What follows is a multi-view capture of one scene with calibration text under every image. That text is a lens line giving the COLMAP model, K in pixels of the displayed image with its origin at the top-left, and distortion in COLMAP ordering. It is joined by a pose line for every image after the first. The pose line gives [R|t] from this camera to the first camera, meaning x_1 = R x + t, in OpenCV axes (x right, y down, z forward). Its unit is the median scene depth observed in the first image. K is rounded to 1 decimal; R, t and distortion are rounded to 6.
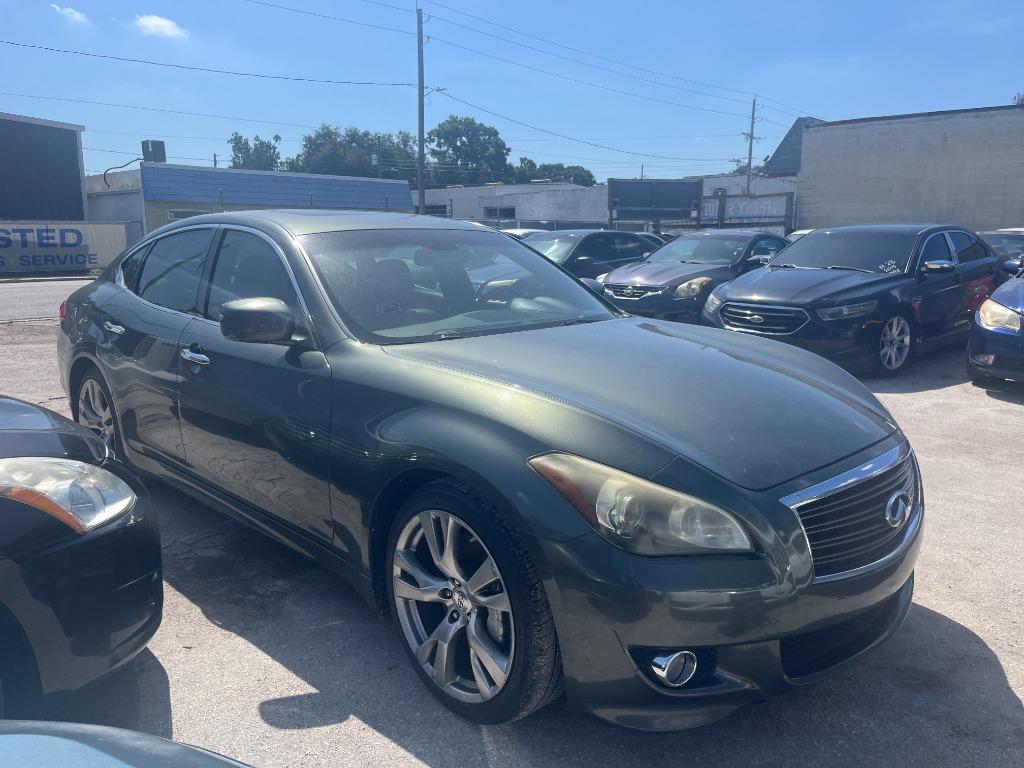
lens RADIAL K [[774.2, 0, 517.4], [0, 774.2, 382.2], [0, 0, 1]] dist [0.063287, -0.092649]
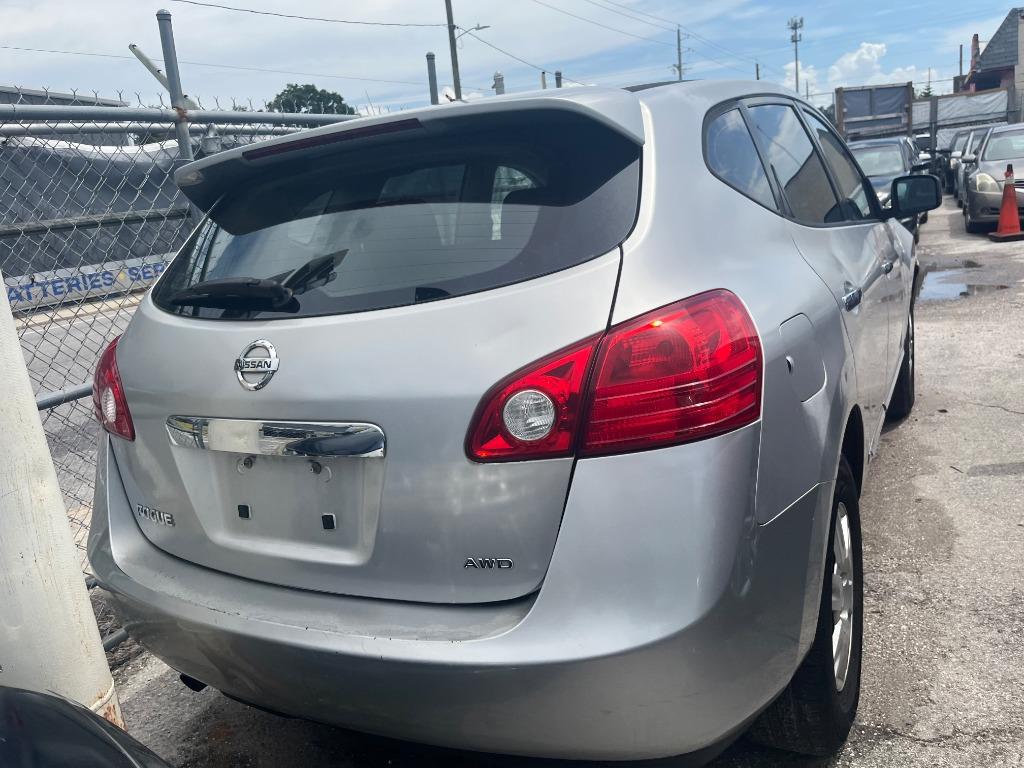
lens RADIAL K [[774.2, 0, 517.4], [0, 774.2, 382.2], [0, 0, 1]] dist [0.063287, -0.092649]
pose [[0.946950, -0.187324, 0.261143, -0.536353], [0.177332, 0.982225, 0.061538, -0.045370], [-0.268029, -0.011964, 0.963337, 0.209634]]
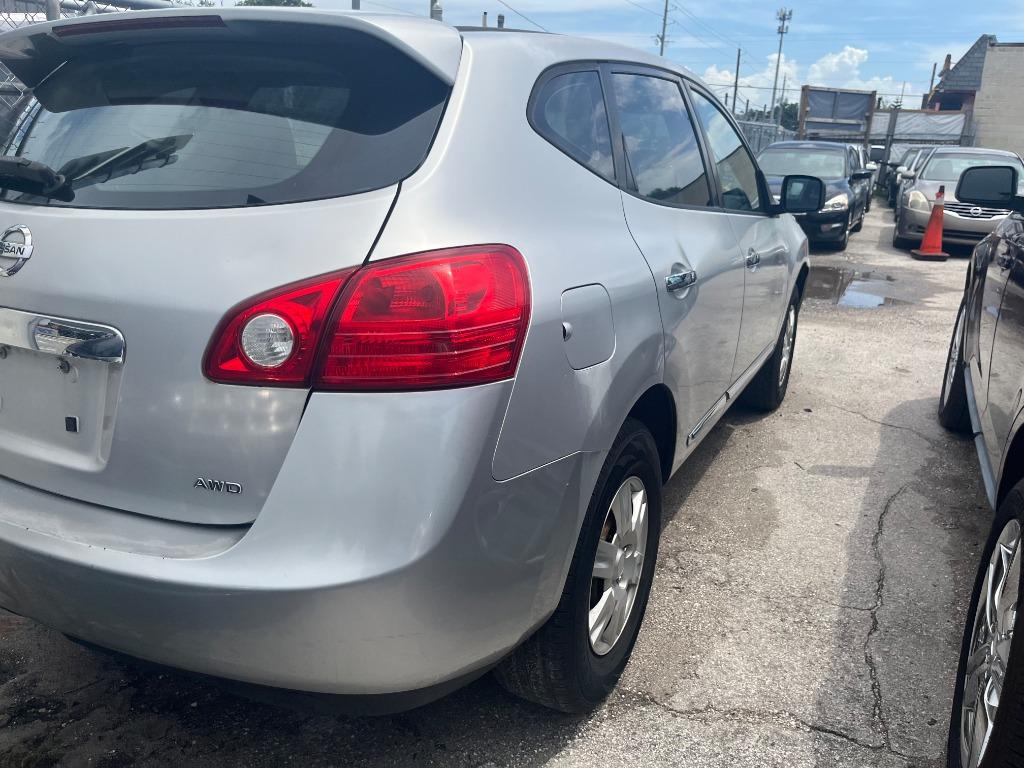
lens RADIAL K [[774.0, 0, 503.6], [0, 774.0, 381.2], [0, 0, 1]] dist [0.064596, -0.089590]
pose [[0.944074, -0.071968, 0.321784, -0.534259], [0.031857, 0.991233, 0.128228, -0.044991], [-0.328191, -0.110805, 0.938090, 0.209092]]
